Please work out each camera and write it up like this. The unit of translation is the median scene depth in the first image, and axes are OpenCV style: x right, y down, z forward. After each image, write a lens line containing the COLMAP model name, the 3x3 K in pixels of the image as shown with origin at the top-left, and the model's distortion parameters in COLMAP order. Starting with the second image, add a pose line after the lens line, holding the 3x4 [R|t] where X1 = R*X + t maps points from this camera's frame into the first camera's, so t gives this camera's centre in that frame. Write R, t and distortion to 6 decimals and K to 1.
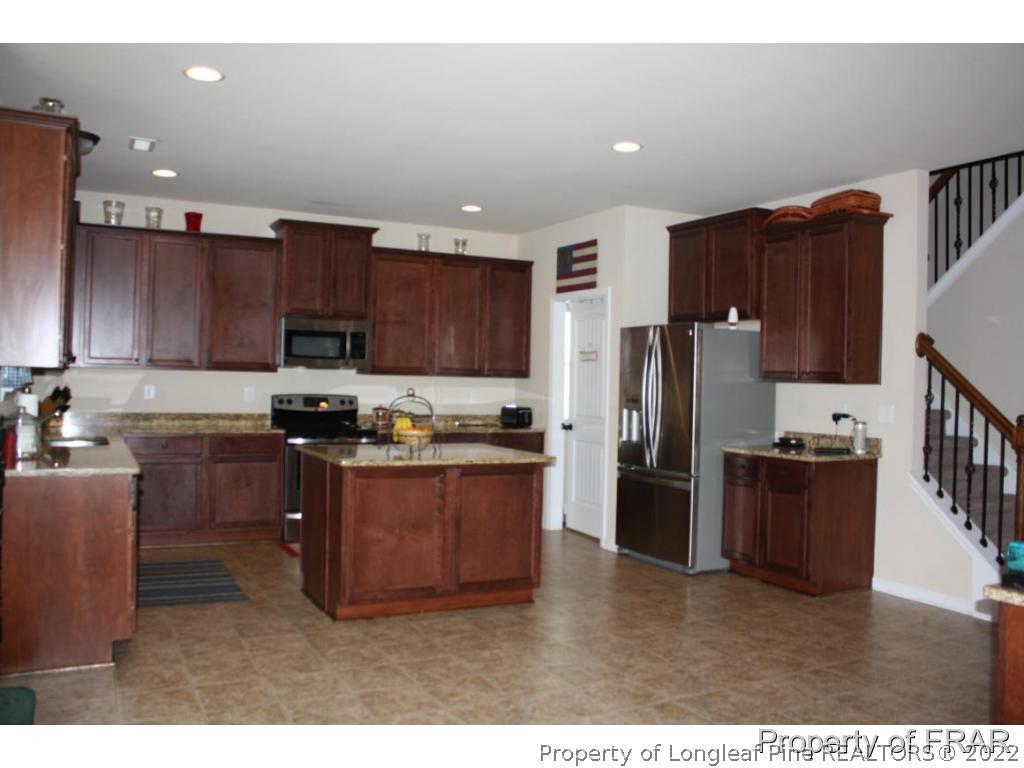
lens RADIAL K [[857.7, 0, 510.8], [0, 857.7, 375.6], [0, 0, 1]] dist [-0.148337, 0.133277]
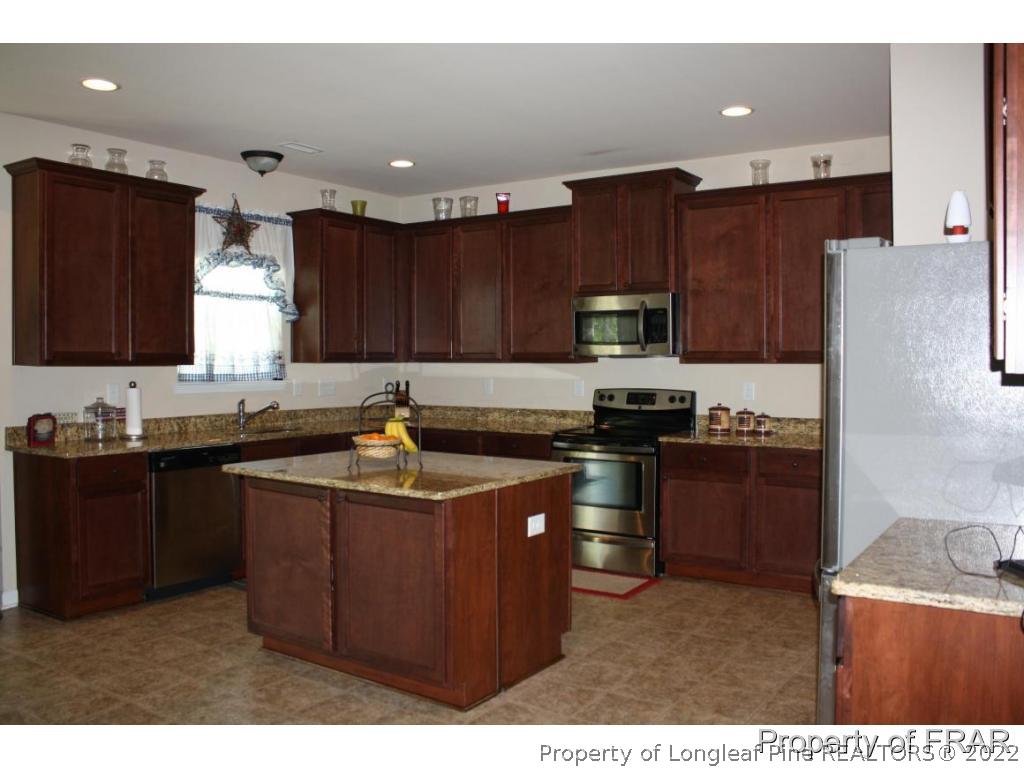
lens RADIAL K [[857.7, 0, 510.8], [0, 857.7, 375.6], [0, 0, 1]] dist [-0.148337, 0.133277]
pose [[0.477068, -0.006512, -0.878842, 0.432541], [0.014394, 0.999896, 0.000405, 0.007494], [0.878748, -0.012843, 0.477113, 0.518044]]
